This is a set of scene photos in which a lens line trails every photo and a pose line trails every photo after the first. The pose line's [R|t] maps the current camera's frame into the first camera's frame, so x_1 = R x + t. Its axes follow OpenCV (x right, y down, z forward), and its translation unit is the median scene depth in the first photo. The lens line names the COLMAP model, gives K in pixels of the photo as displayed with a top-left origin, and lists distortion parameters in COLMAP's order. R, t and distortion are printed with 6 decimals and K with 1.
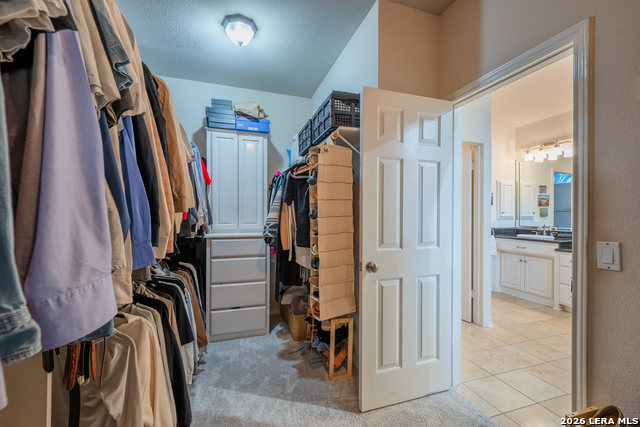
lens RADIAL K [[260.6, 0, 314.8], [0, 260.6, 213.9], [0, 0, 1]] dist [-0.006737, 0.000036]
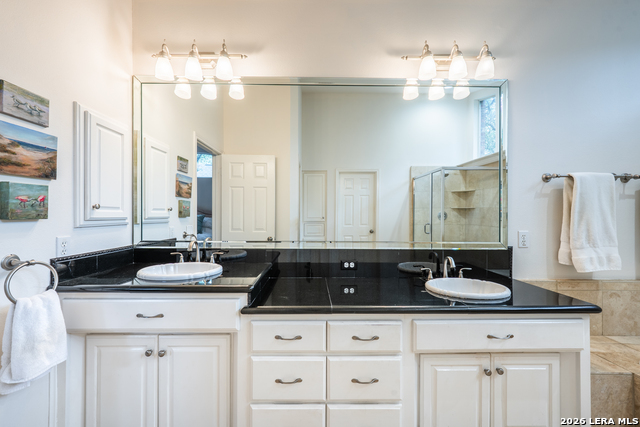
lens RADIAL K [[260.6, 0, 314.8], [0, 260.6, 213.9], [0, 0, 1]] dist [-0.006737, 0.000036]
pose [[0.300119, -0.002498, 0.953898, 0.482177], [0.001894, 0.999996, 0.002023, 0.004086], [-0.953900, 0.001200, 0.300123, 0.619637]]
